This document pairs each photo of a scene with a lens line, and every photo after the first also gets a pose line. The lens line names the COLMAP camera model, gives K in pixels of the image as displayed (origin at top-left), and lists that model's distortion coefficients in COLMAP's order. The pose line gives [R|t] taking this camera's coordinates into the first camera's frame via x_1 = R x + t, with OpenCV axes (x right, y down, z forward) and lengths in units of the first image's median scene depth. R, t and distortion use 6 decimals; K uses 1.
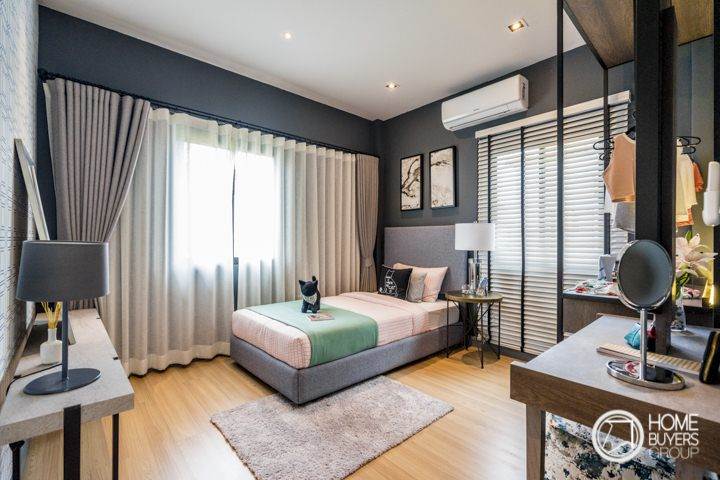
lens RADIAL K [[326.4, 0, 360.0], [0, 326.4, 240.0], [0, 0, 1]] dist [-0.000423, -0.000108]
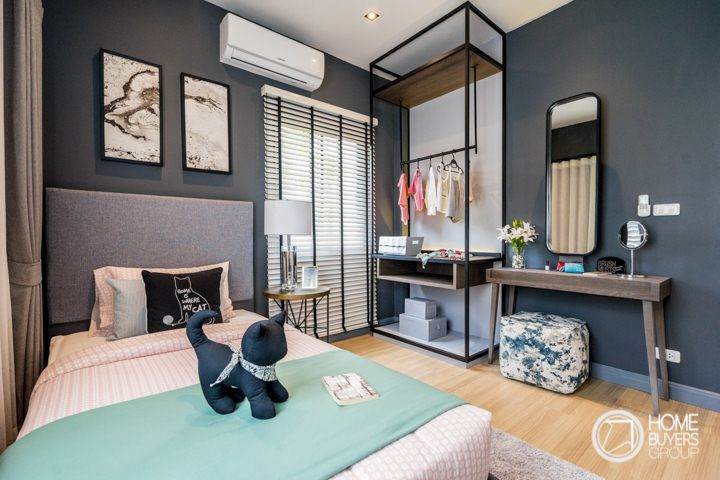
lens RADIAL K [[326.4, 0, 360.0], [0, 326.4, 240.0], [0, 0, 1]] dist [-0.000423, -0.000108]
pose [[0.043490, -0.027066, 0.998687, -0.390254], [-0.017747, 0.999454, 0.027859, 0.014110], [-0.998896, -0.018935, 0.042986, 0.668650]]
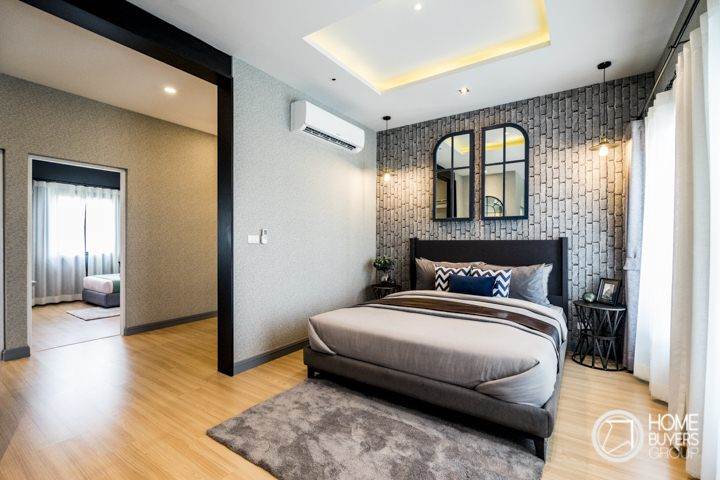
lens RADIAL K [[326.4, 0, 360.0], [0, 326.4, 240.0], [0, 0, 1]] dist [-0.000423, -0.000108]
pose [[0.970480, -0.003647, 0.241153, 0.777332], [0.001172, 0.999945, 0.010403, -0.037958], [-0.241177, -0.009813, 0.970431, -1.364524]]
